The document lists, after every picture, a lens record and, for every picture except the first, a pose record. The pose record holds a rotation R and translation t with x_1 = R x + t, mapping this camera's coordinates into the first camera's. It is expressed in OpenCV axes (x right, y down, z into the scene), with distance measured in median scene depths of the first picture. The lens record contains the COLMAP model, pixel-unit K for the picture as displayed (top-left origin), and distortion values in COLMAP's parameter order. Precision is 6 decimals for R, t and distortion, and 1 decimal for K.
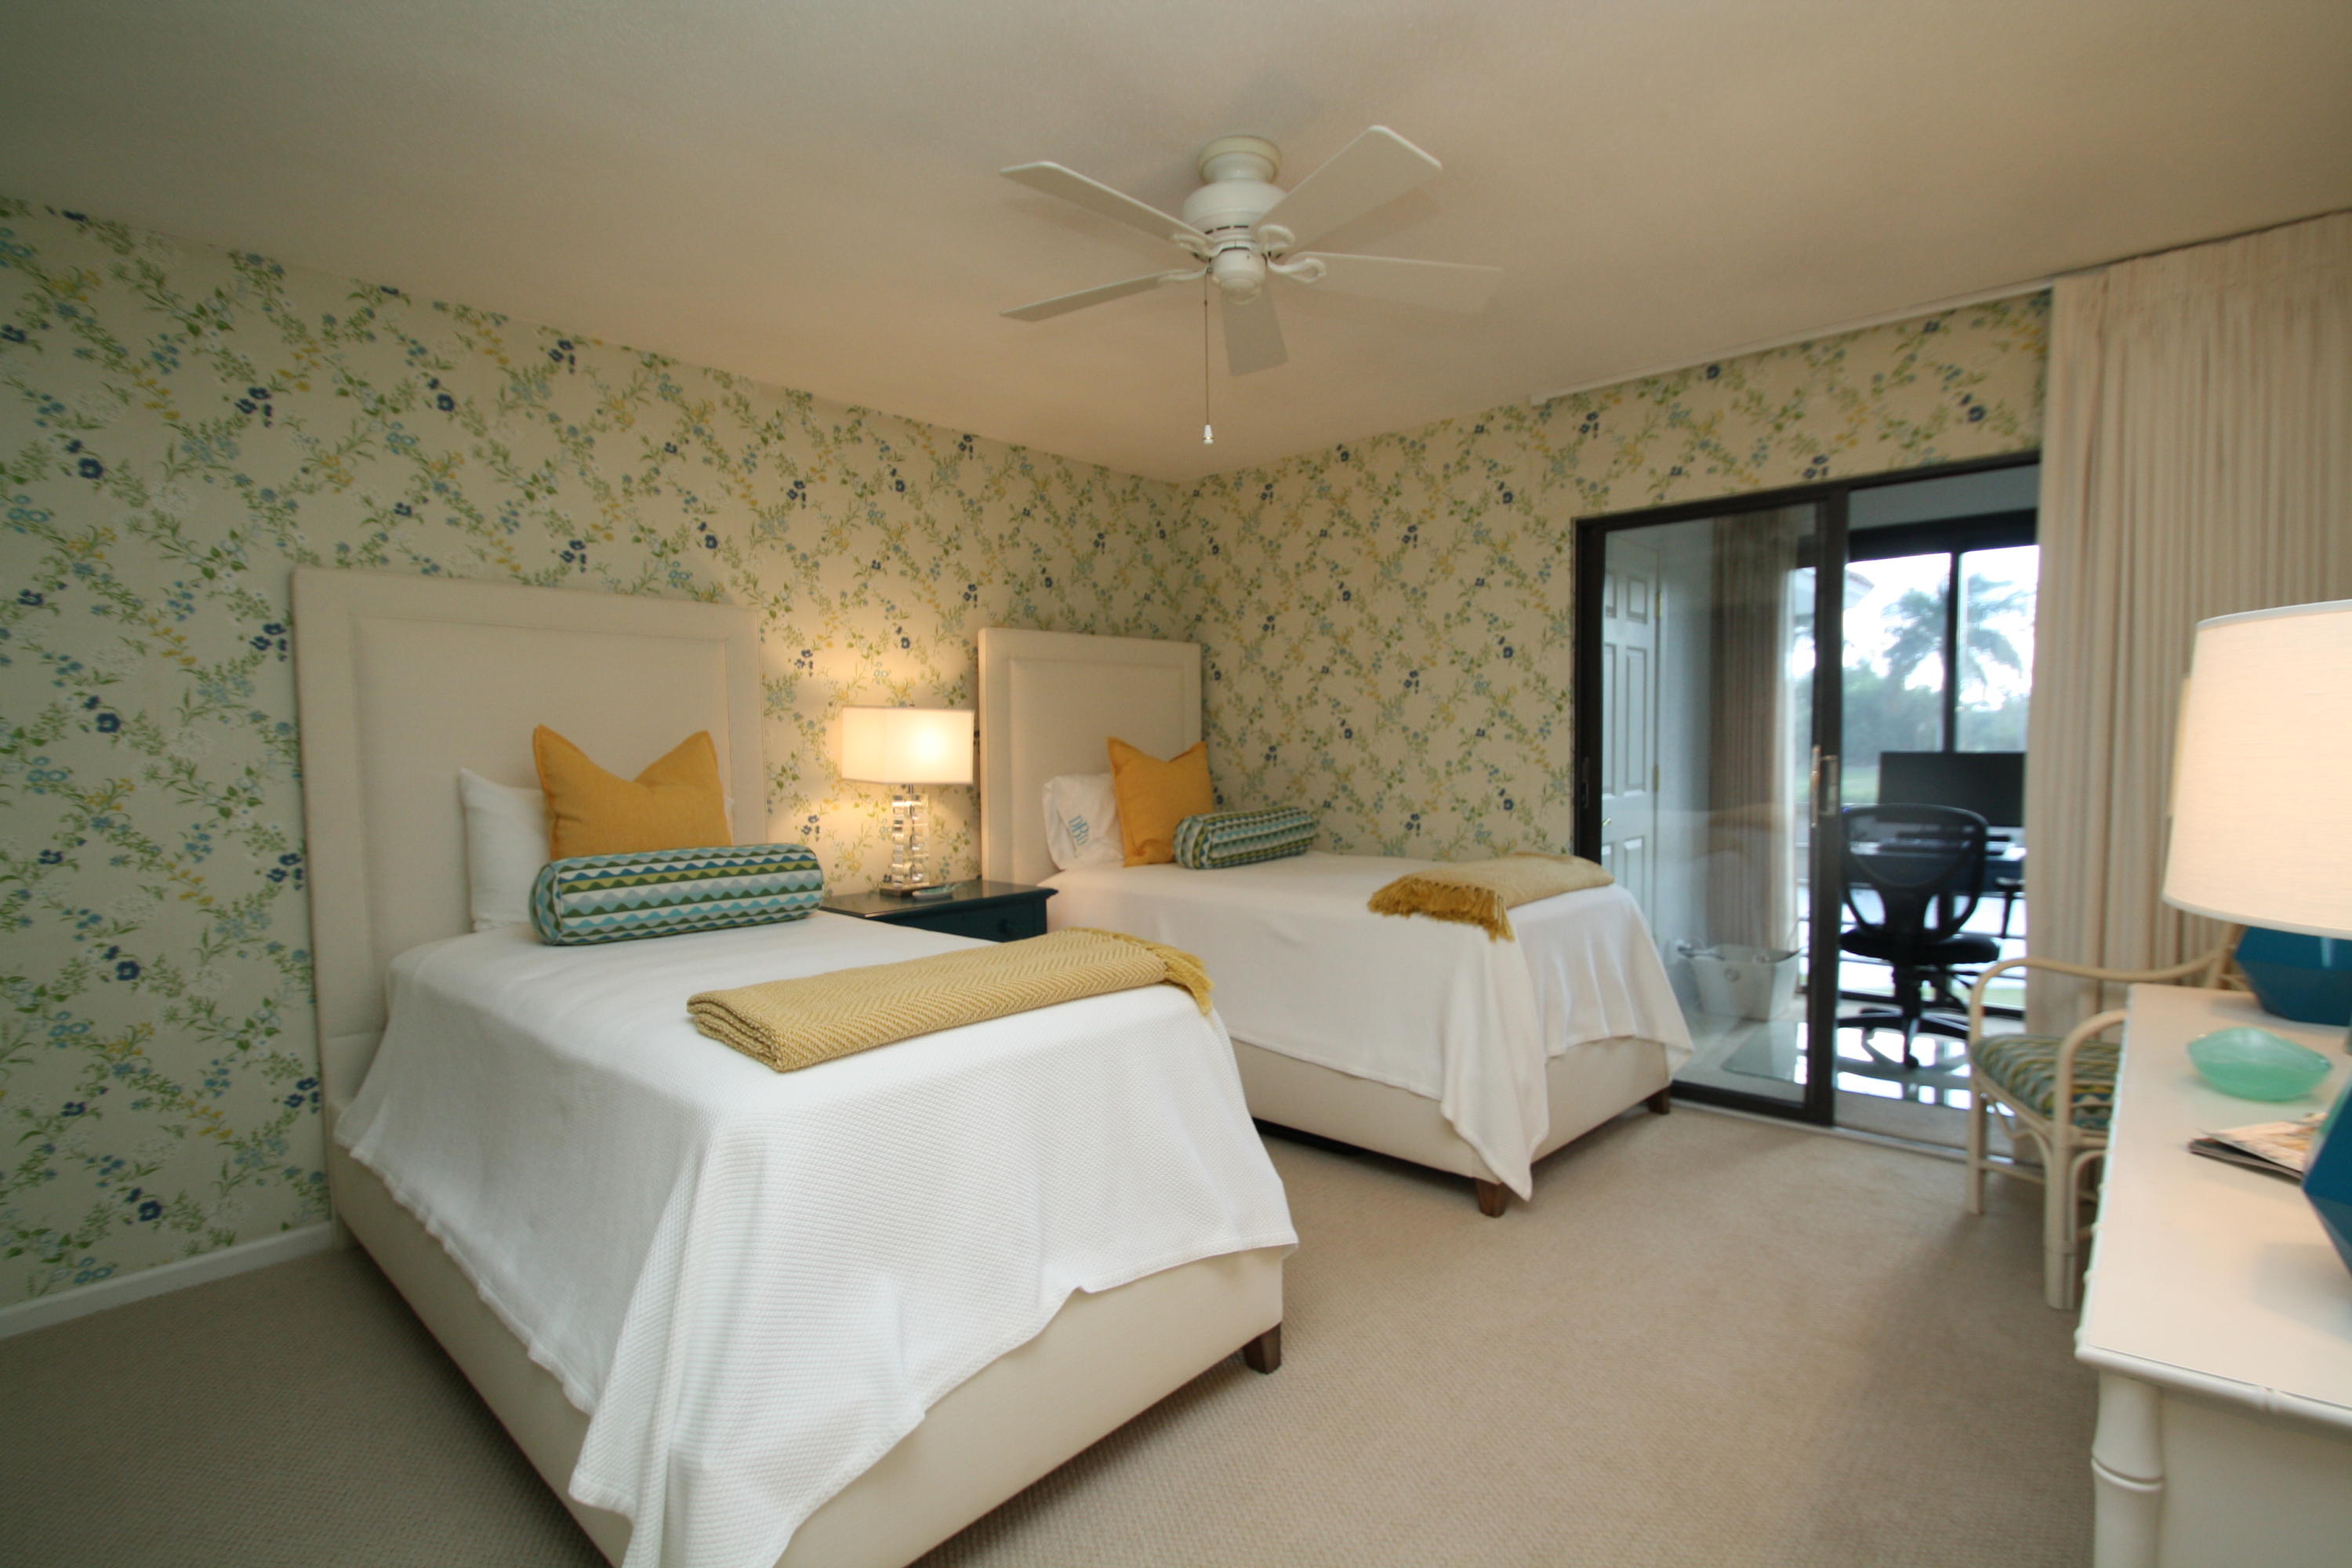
lens RADIAL K [[1095.9, 0, 1194.6], [0, 1095.9, 813.3], [0, 0, 1]] dist [0.013772, -0.016595]
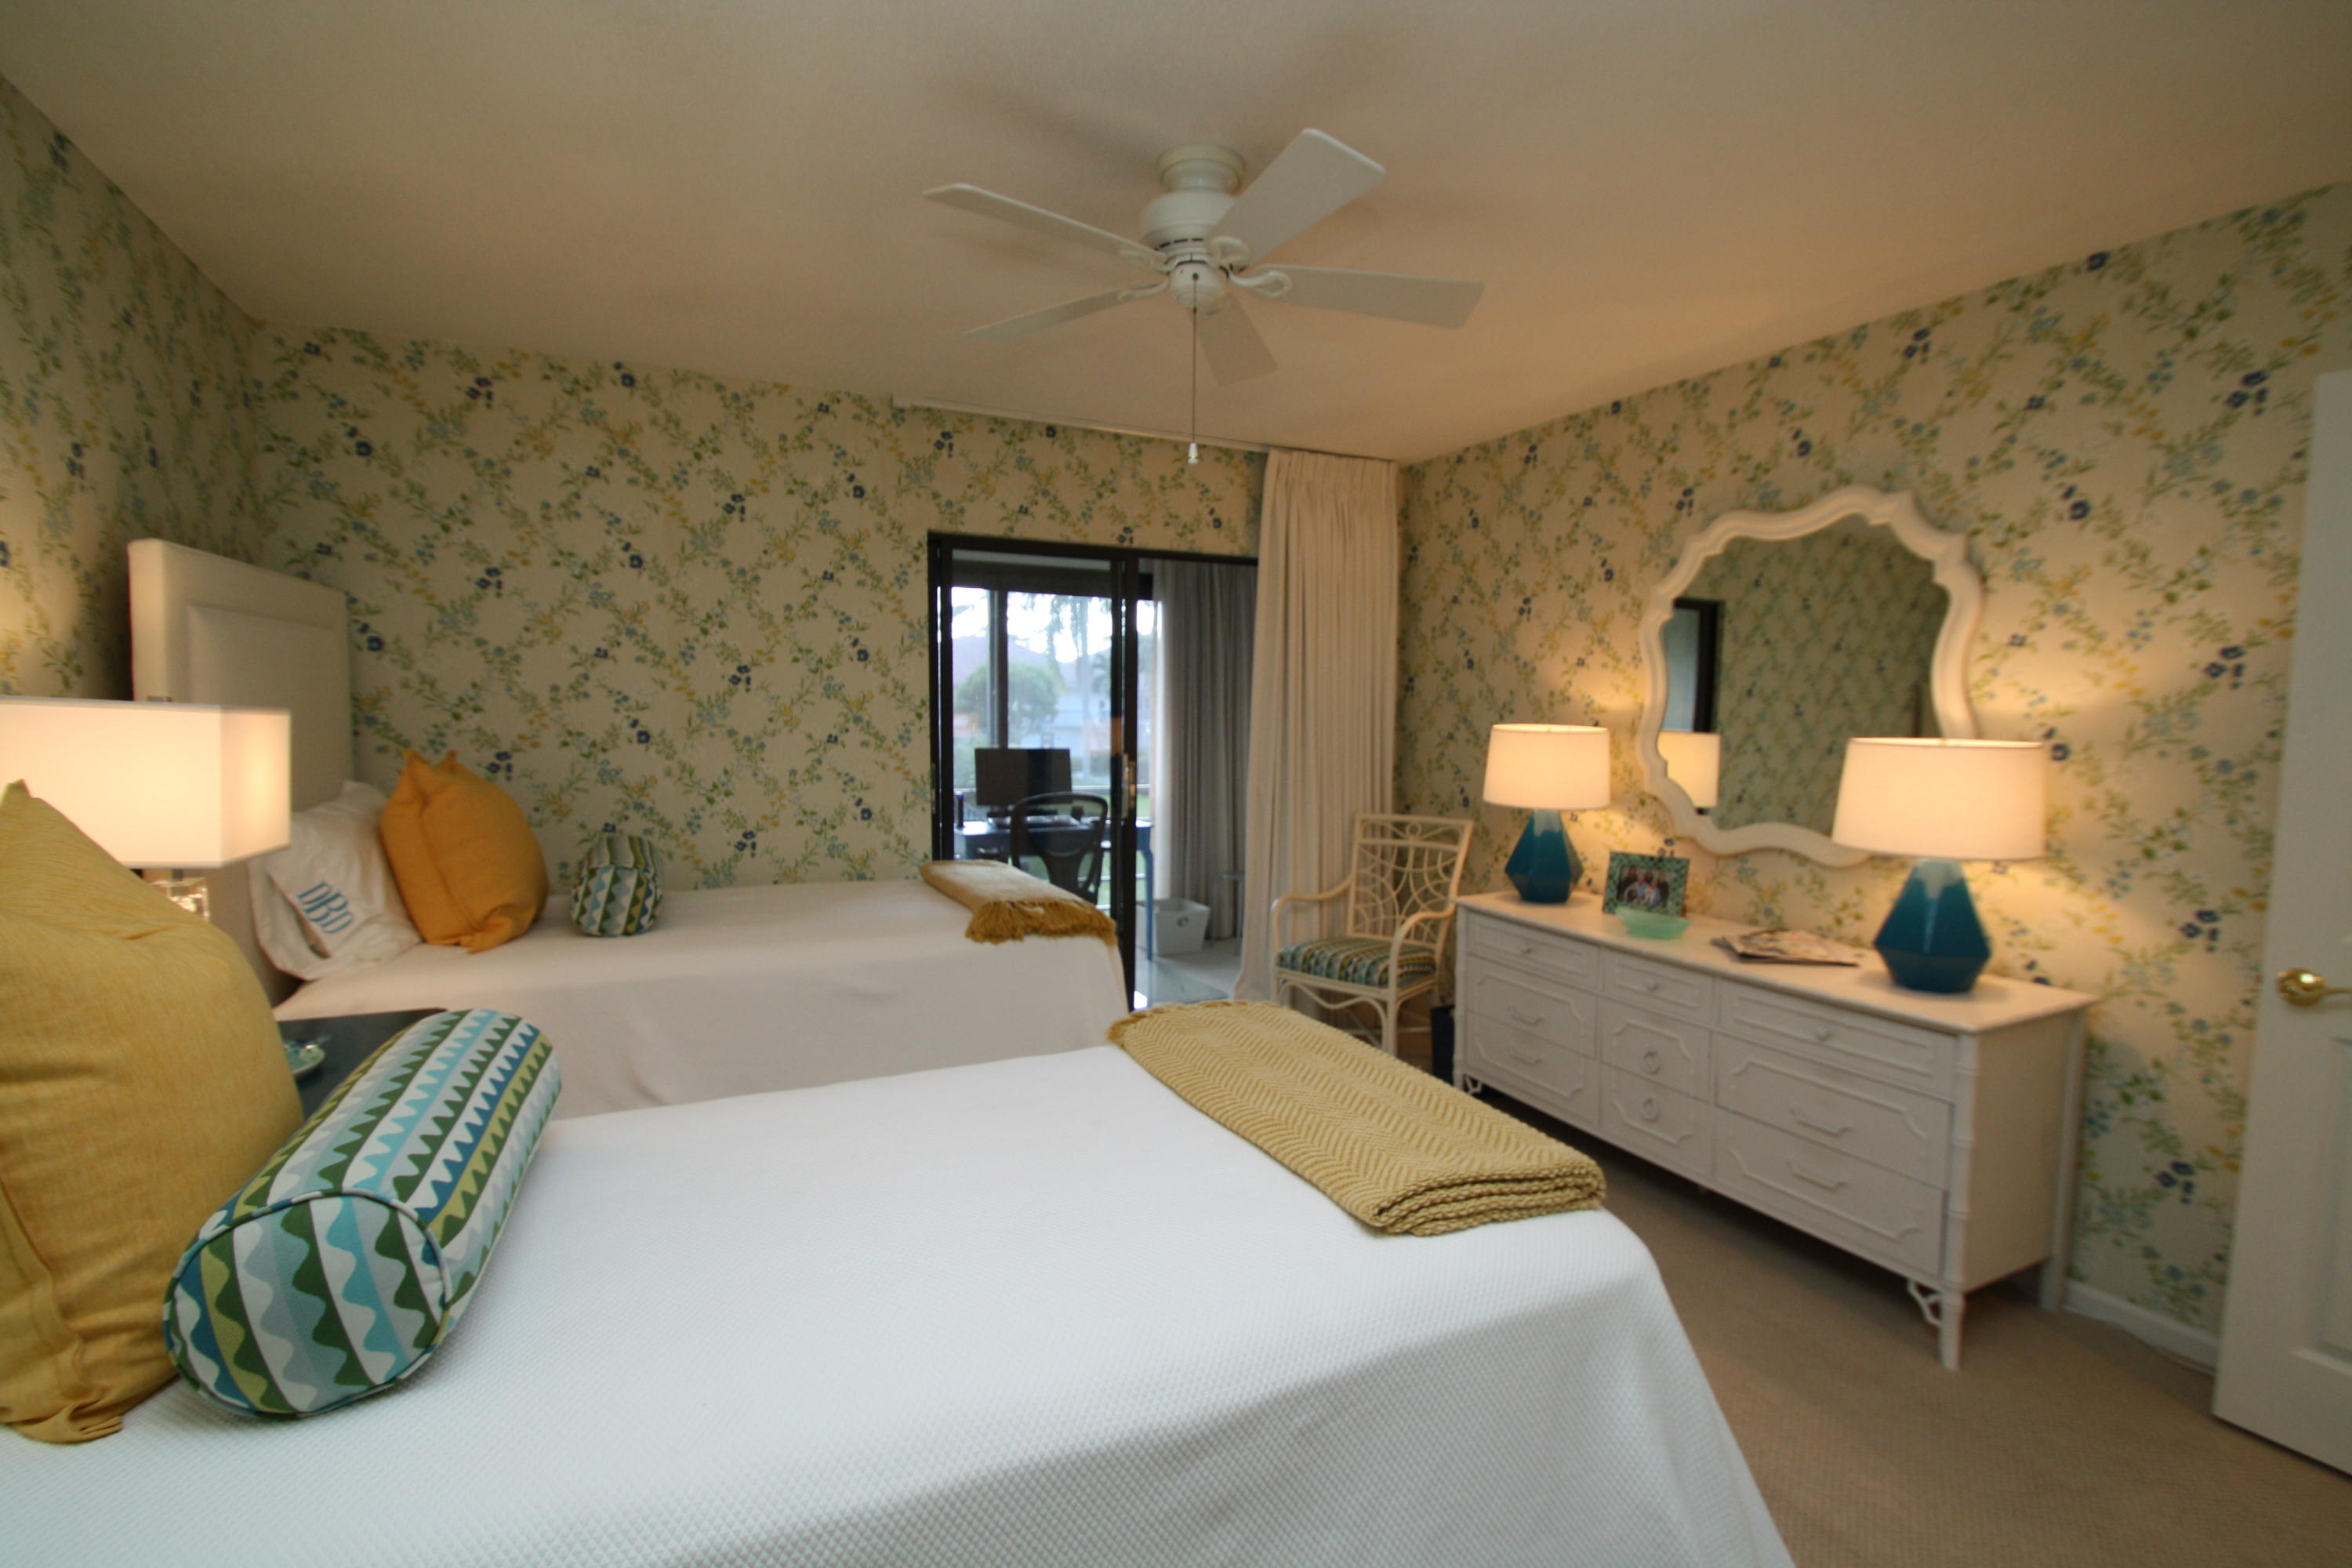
lens RADIAL K [[1095.9, 0, 1194.6], [0, 1095.9, 813.3], [0, 0, 1]] dist [0.013772, -0.016595]
pose [[0.379464, -0.069793, 0.922570, -0.482326], [0.040312, 0.997451, 0.058877, -0.052701], [-0.924328, 0.014849, 0.381310, 0.360484]]
